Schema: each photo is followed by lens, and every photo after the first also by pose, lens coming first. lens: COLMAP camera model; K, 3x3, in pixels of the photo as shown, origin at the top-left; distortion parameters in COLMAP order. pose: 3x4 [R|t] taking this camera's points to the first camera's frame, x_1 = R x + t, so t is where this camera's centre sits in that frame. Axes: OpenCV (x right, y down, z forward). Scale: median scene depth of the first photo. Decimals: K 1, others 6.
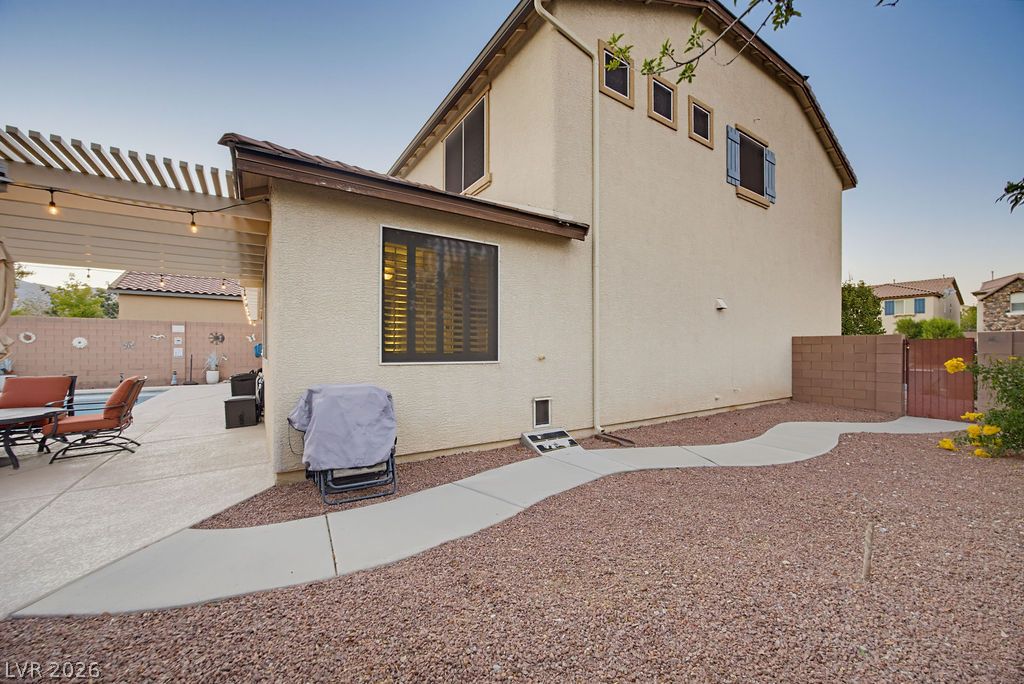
lens RADIAL K [[392.5, 0, 508.0], [0, 392.5, 348.3], [0, 0, 1]] dist [0.000852, 0.000389]
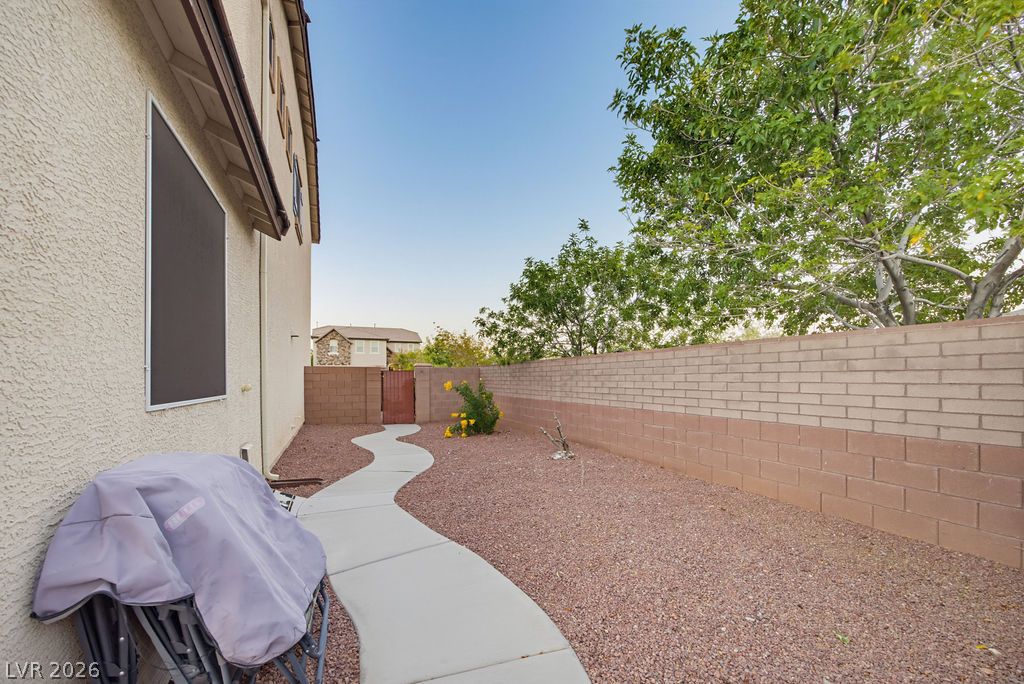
lens RADIAL K [[410.7, 0, 518.3], [0, 410.7, 368.2], [0, 0, 1]] dist [0.002261, 0.000517]
pose [[0.174840, 0.021435, 0.984364, -0.672433], [0.001790, 0.999754, -0.022088, 0.004692], [-0.984595, 0.005624, 0.174758, 0.477239]]
